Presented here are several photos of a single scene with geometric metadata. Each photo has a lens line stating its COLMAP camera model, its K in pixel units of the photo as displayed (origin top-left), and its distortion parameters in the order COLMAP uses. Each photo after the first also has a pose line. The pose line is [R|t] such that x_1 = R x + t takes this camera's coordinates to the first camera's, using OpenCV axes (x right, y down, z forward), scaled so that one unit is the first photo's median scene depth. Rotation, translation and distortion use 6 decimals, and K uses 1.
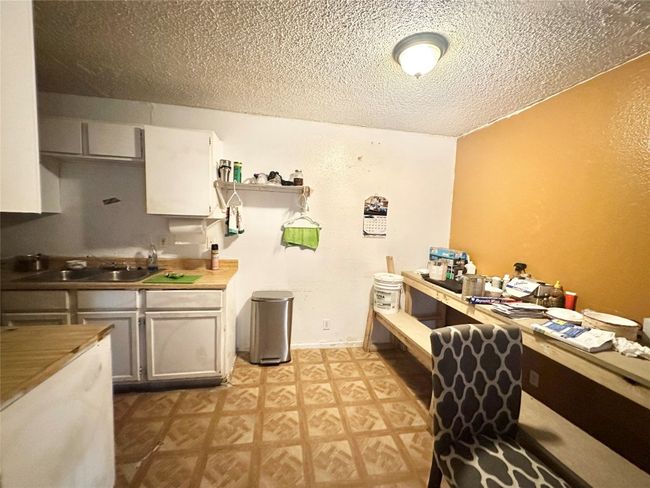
lens RADIAL K [[257.8, 0, 325.6], [0, 257.8, 243.2], [0, 0, 1]] dist [-0.001872, 0.000142]
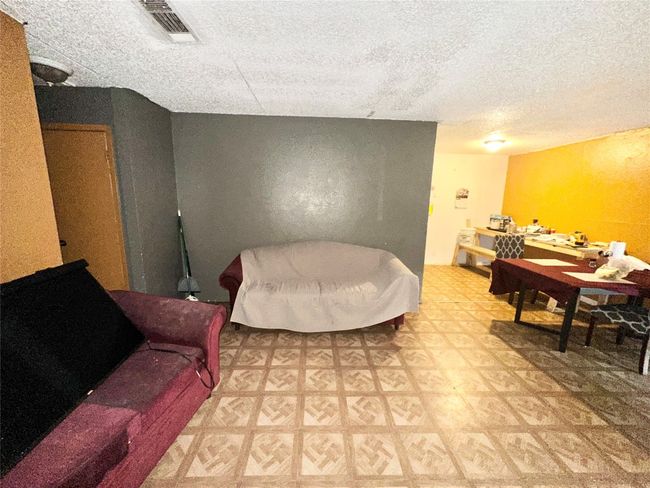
lens RADIAL K [[257.8, 0, 325.6], [0, 257.8, 243.2], [0, 0, 1]] dist [-0.001872, 0.000142]
pose [[0.989891, 0.006817, -0.141663, -0.714136], [0.005749, 0.996094, 0.088109, 0.071190], [0.141711, -0.088033, 0.985986, -1.442051]]
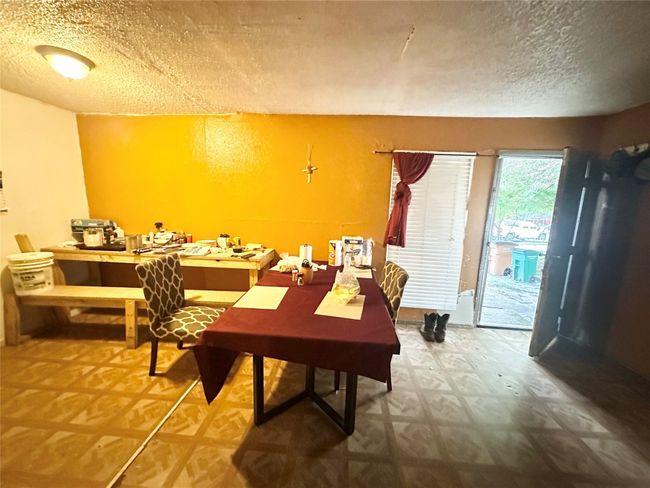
lens RADIAL K [[262.8, 0, 325.0], [0, 262.8, 244.0], [0, 0, 1]] dist [0.000041, 0.000367]
pose [[0.255857, -0.194426, 0.946961, -0.454394], [0.069890, 0.980723, 0.182474, -0.012578], [-0.964185, 0.019496, 0.264514, -0.333652]]
